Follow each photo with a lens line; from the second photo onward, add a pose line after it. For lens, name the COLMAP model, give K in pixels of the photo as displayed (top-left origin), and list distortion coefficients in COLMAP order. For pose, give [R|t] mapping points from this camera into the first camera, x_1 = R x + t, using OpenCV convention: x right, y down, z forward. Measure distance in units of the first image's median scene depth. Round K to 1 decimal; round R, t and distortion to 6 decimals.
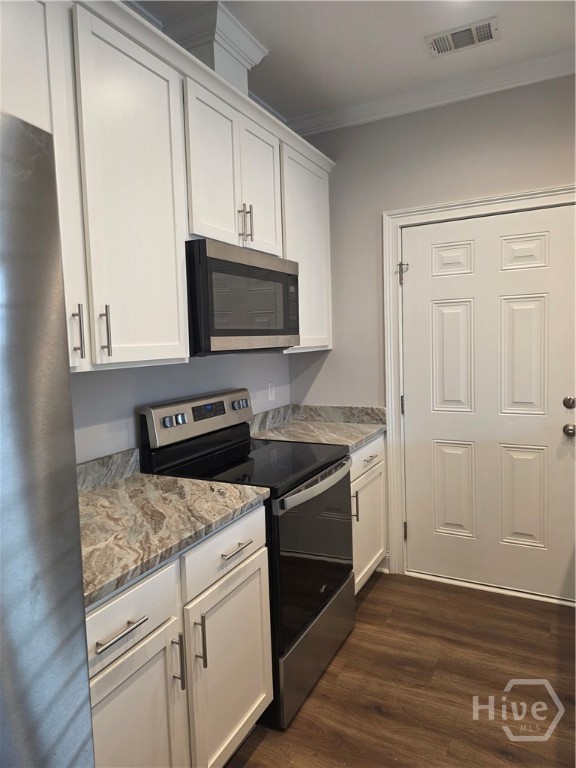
lens RADIAL K [[516.5, 0, 291.6], [0, 516.5, 380.2], [0, 0, 1]] dist [0.056595, -0.048502]
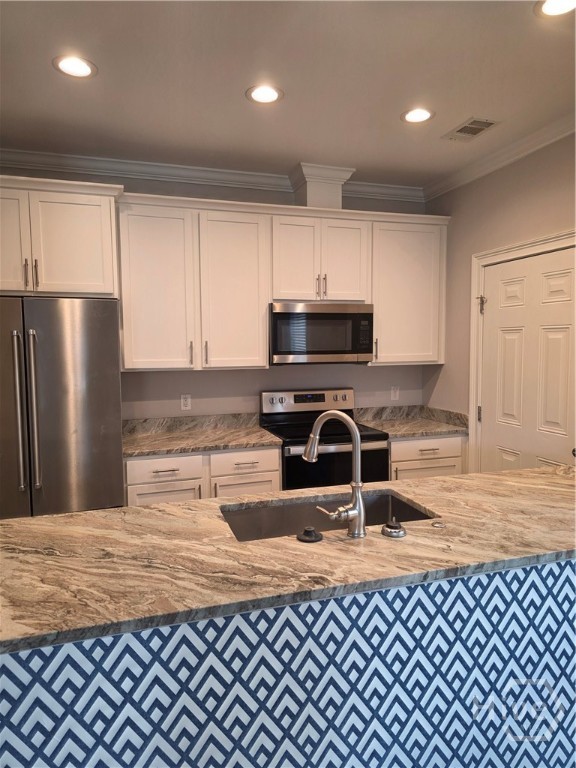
lens RADIAL K [[516.5, 0, 284.2], [0, 516.5, 383.5], [0, 0, 1]] dist [0.056595, -0.048502]
pose [[0.710375, 0.080354, -0.699221, 0.872318], [-0.072369, 0.996535, 0.040998, -0.046787], [0.700093, 0.021478, 0.713729, -0.210934]]
